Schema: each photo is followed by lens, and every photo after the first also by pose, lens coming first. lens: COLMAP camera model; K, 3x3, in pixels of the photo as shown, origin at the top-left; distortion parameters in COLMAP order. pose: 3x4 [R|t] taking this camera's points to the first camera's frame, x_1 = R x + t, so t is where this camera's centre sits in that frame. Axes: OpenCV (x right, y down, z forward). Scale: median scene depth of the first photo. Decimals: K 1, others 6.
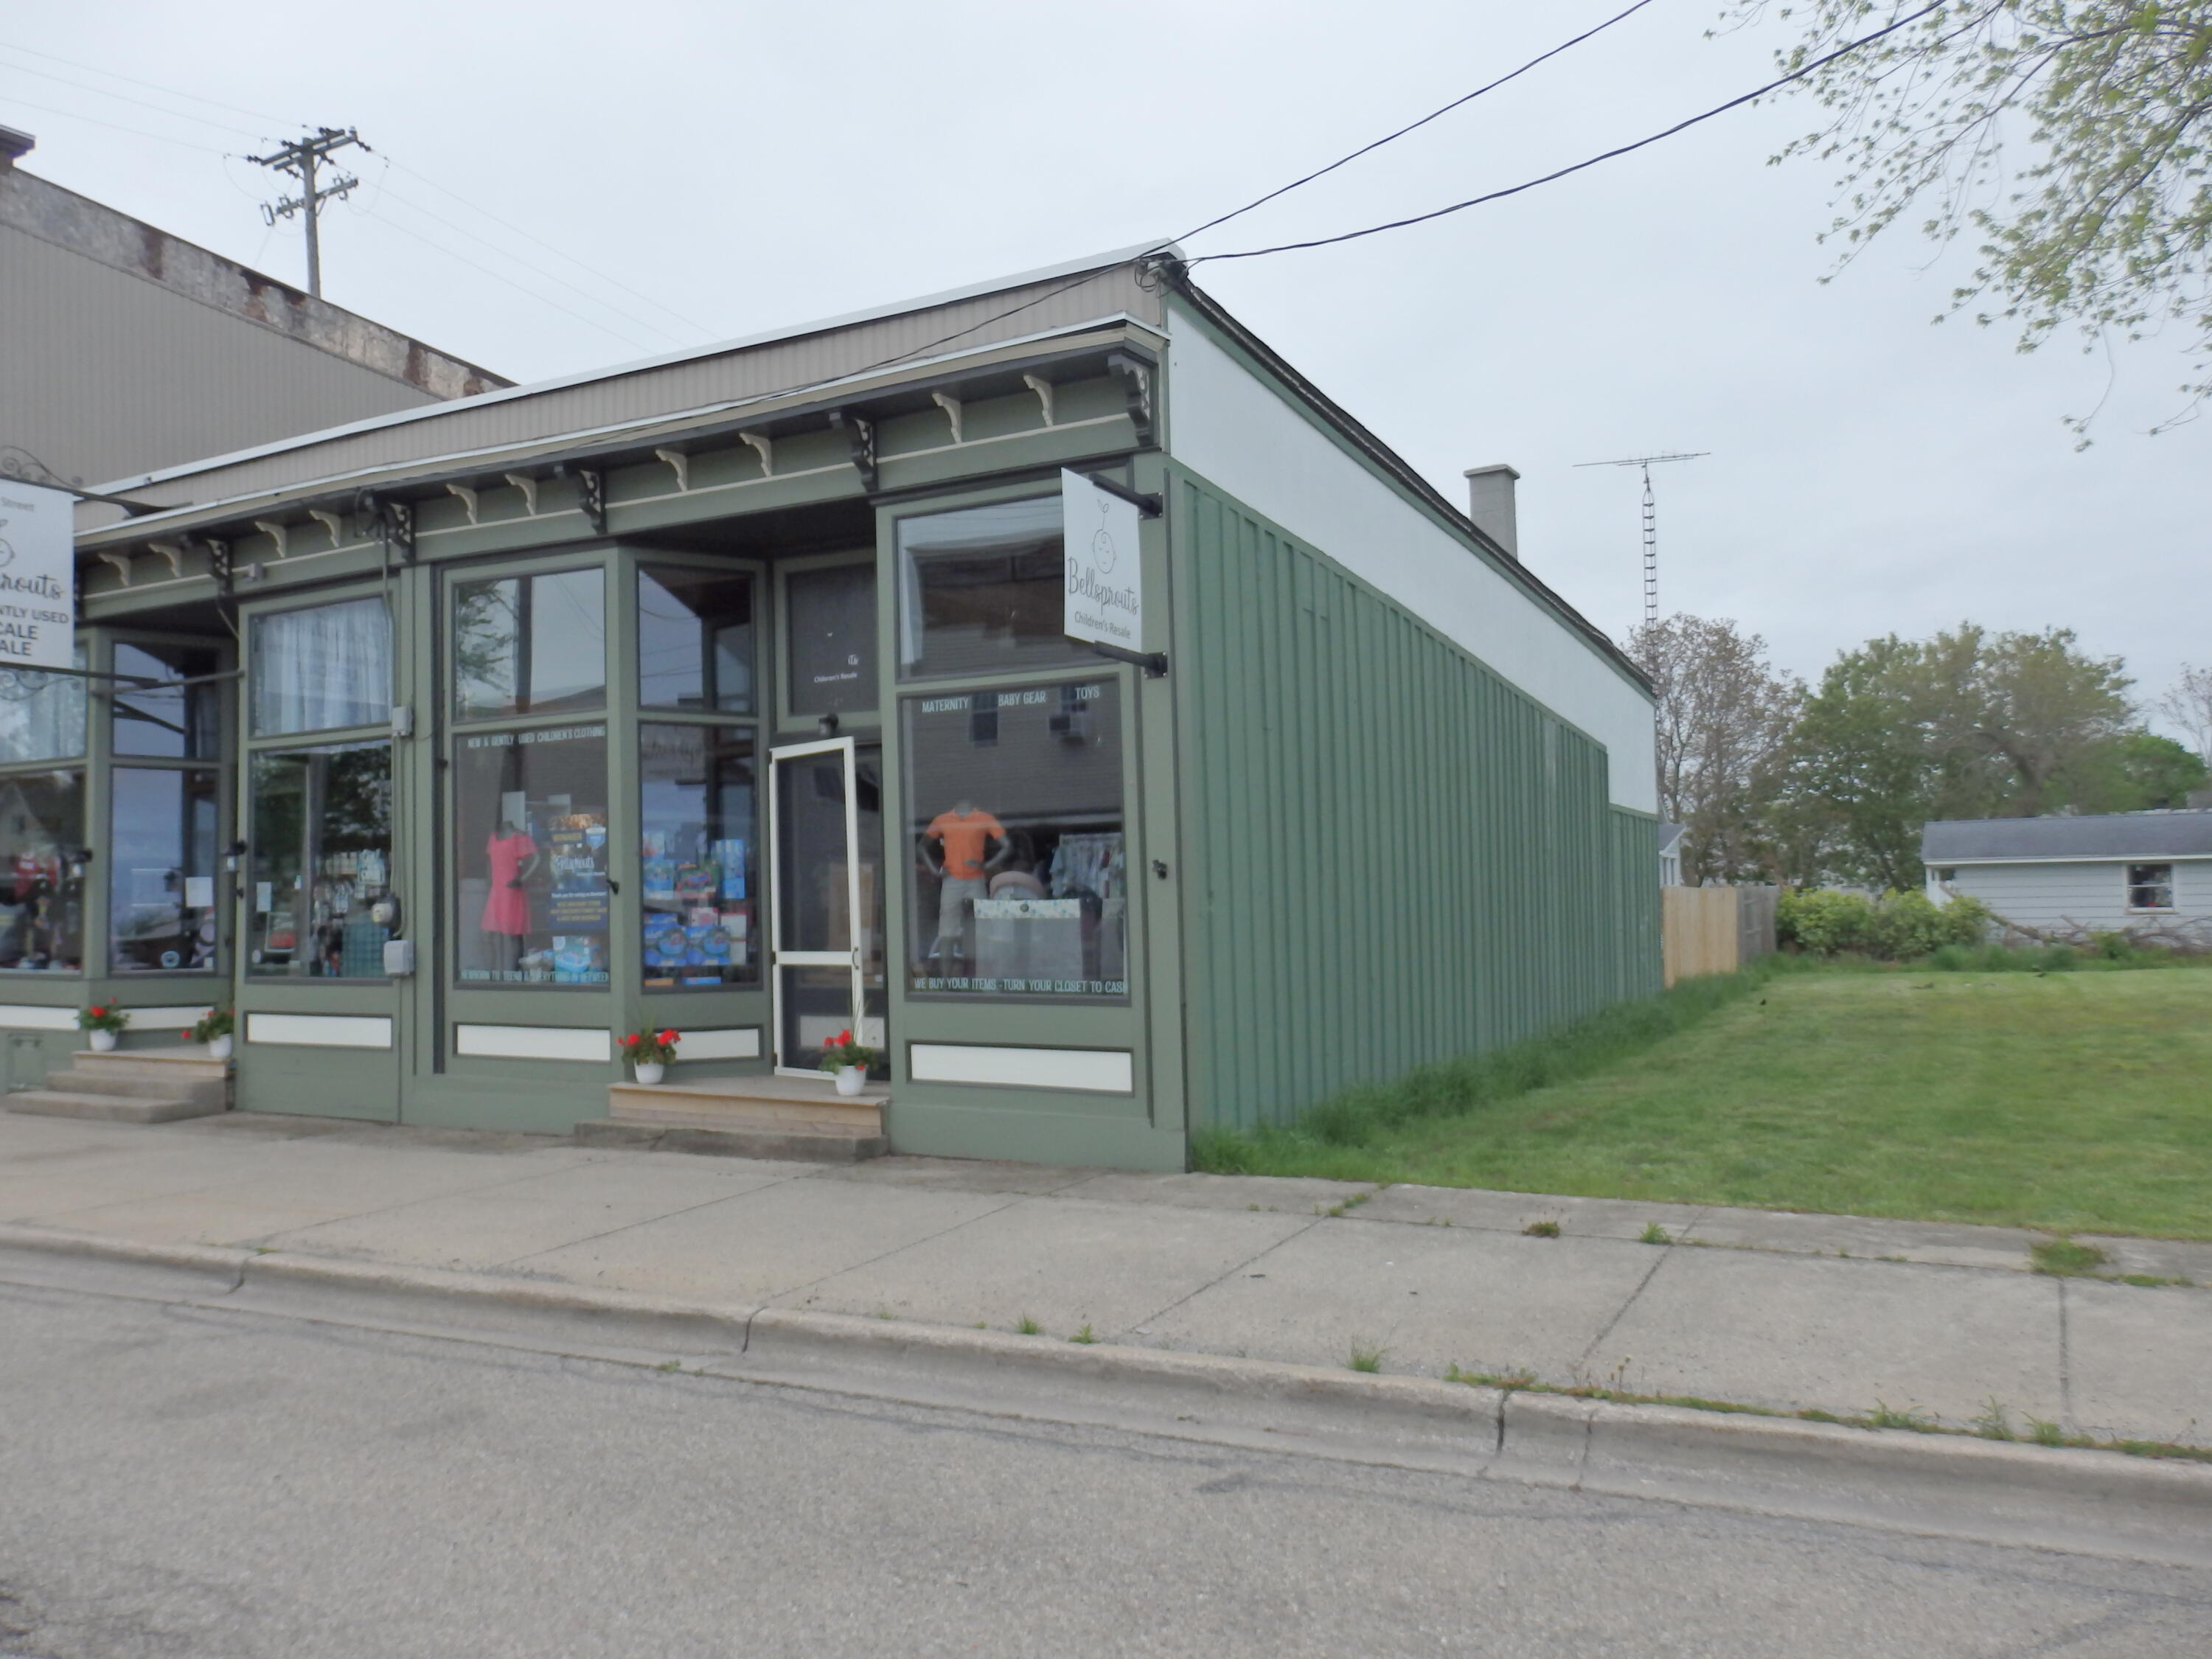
lens RADIAL K [[1618.8, 0, 1118.1], [0, 1618.8, 824.1], [0, 0, 1]] dist [0.005463, 0.006708]
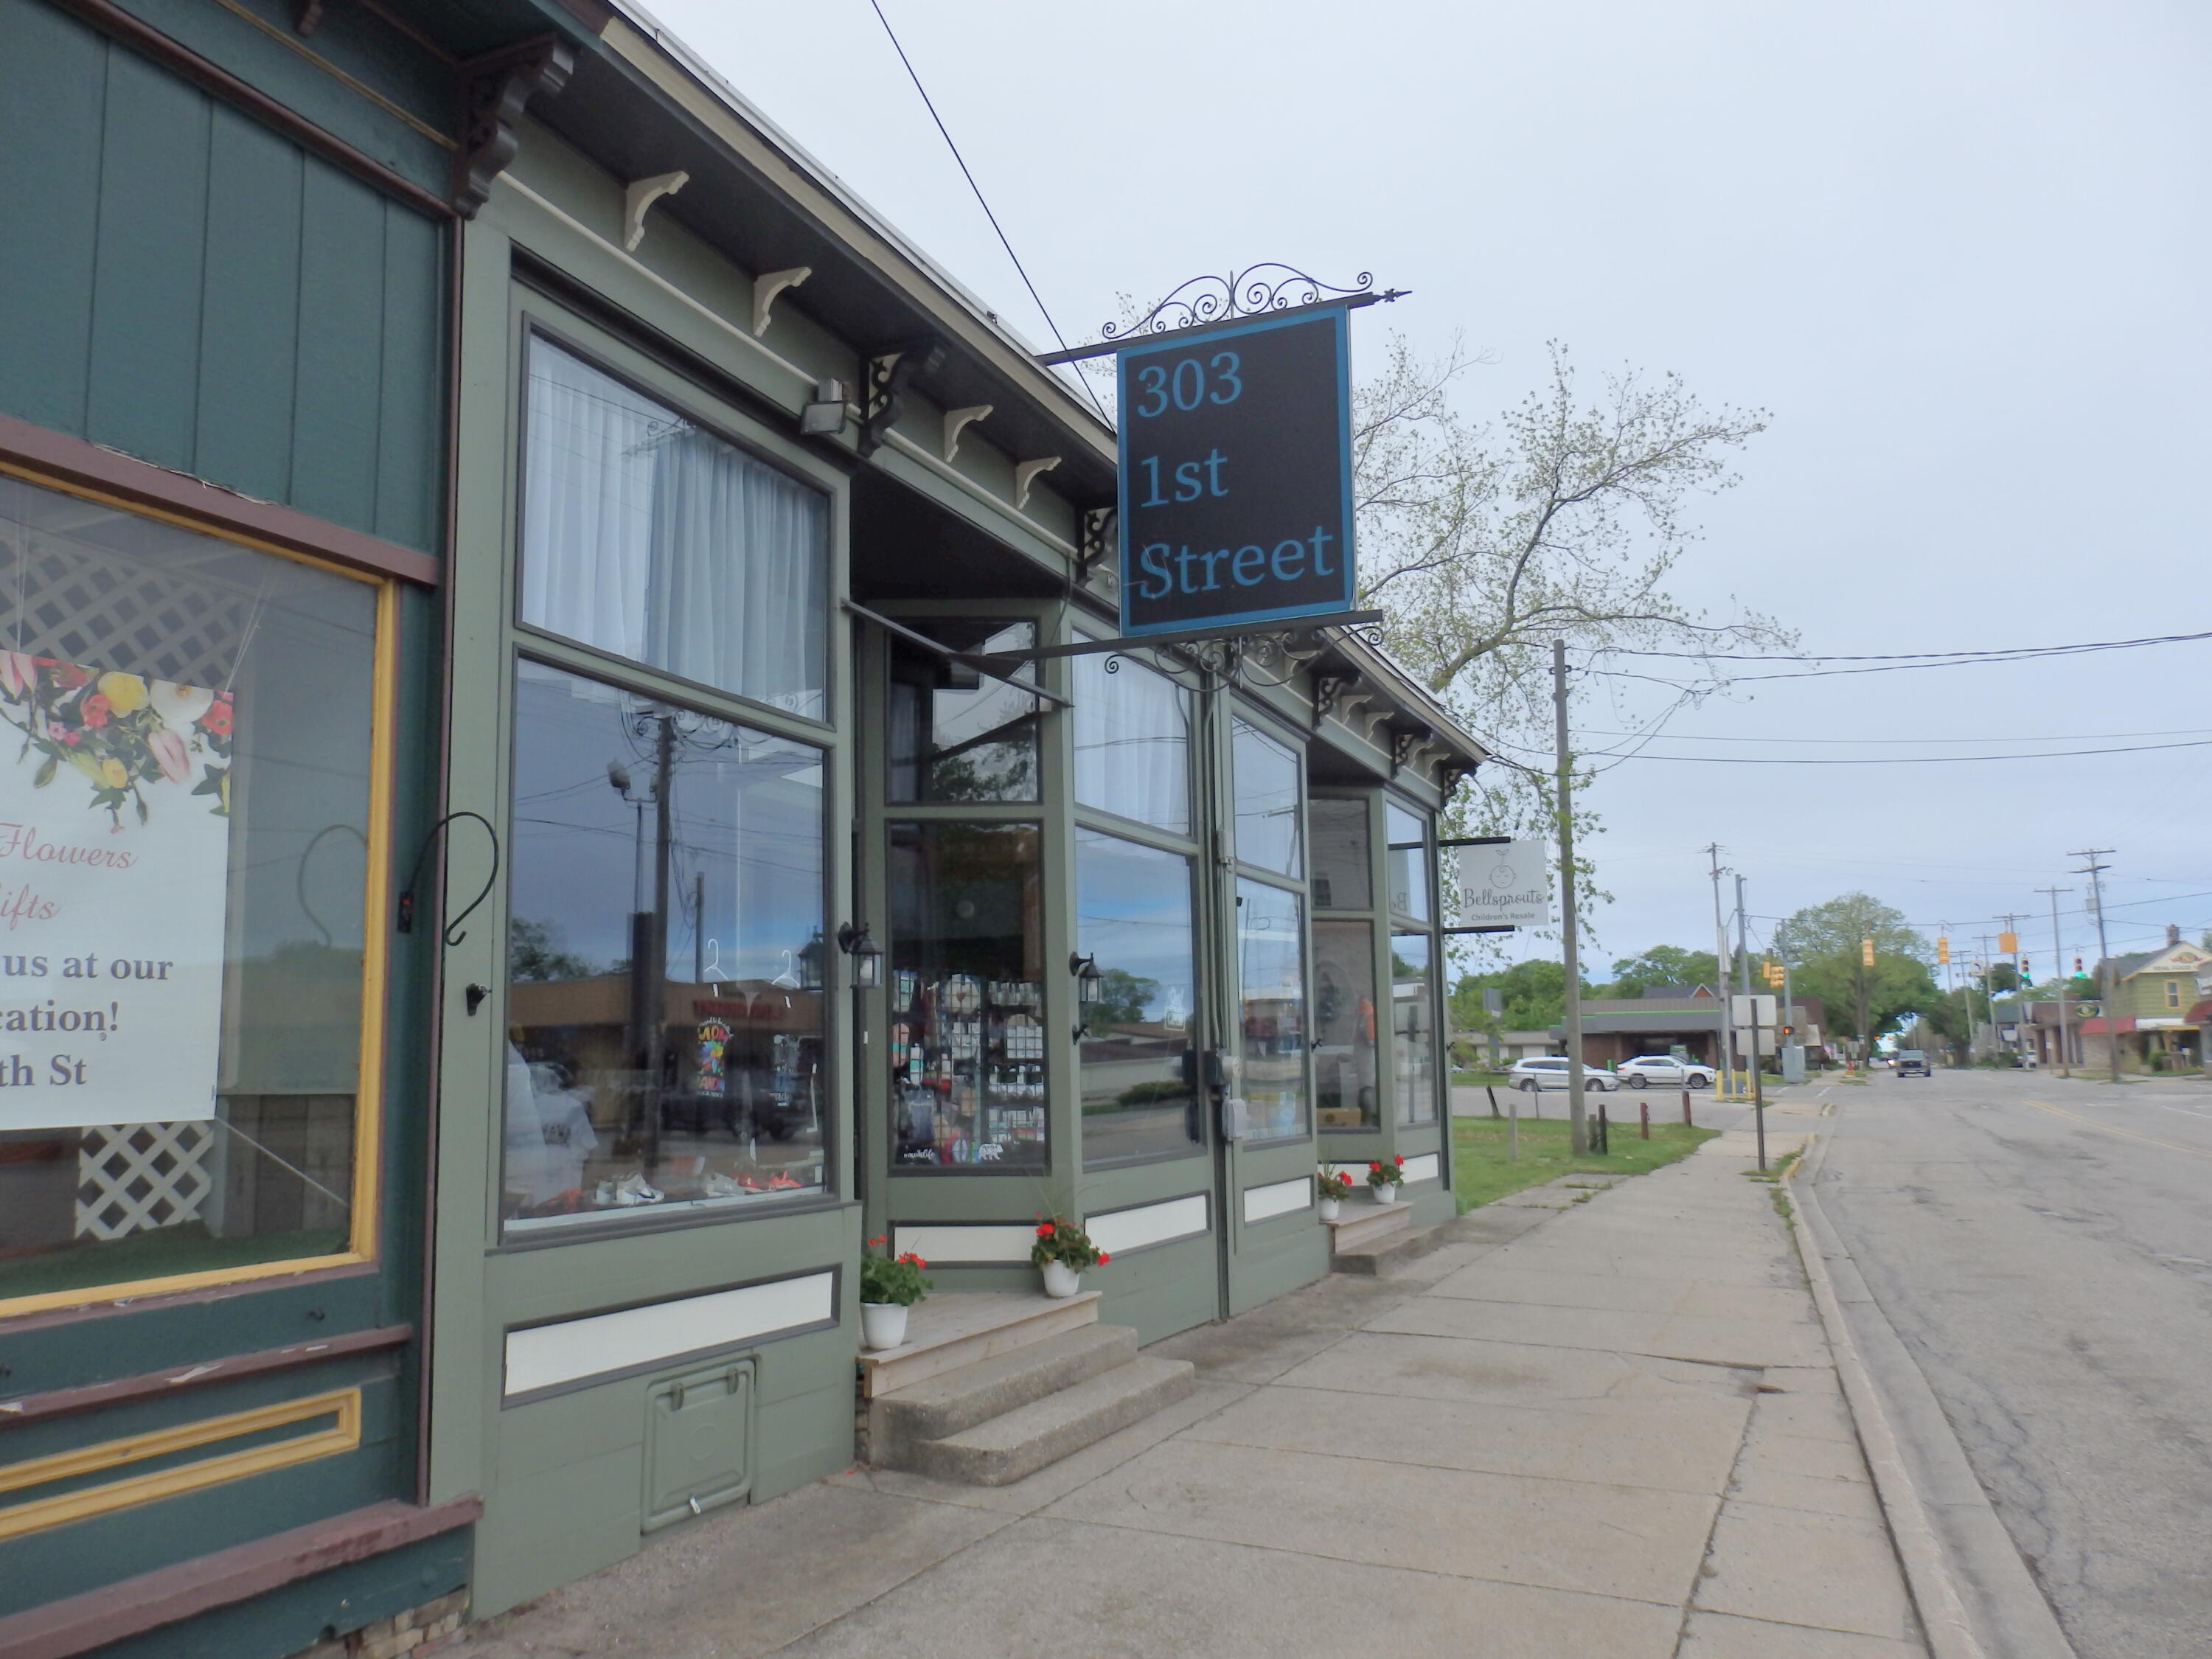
lens RADIAL K [[1618.8, 0, 1118.1], [0, 1618.8, 824.1], [0, 0, 1]] dist [0.005463, 0.006708]
pose [[-0.070040, 0.171167, 0.982749, -1.140530], [-0.038324, 0.983980, -0.174113, 0.068855], [-0.996808, -0.049858, -0.062358, 0.981236]]
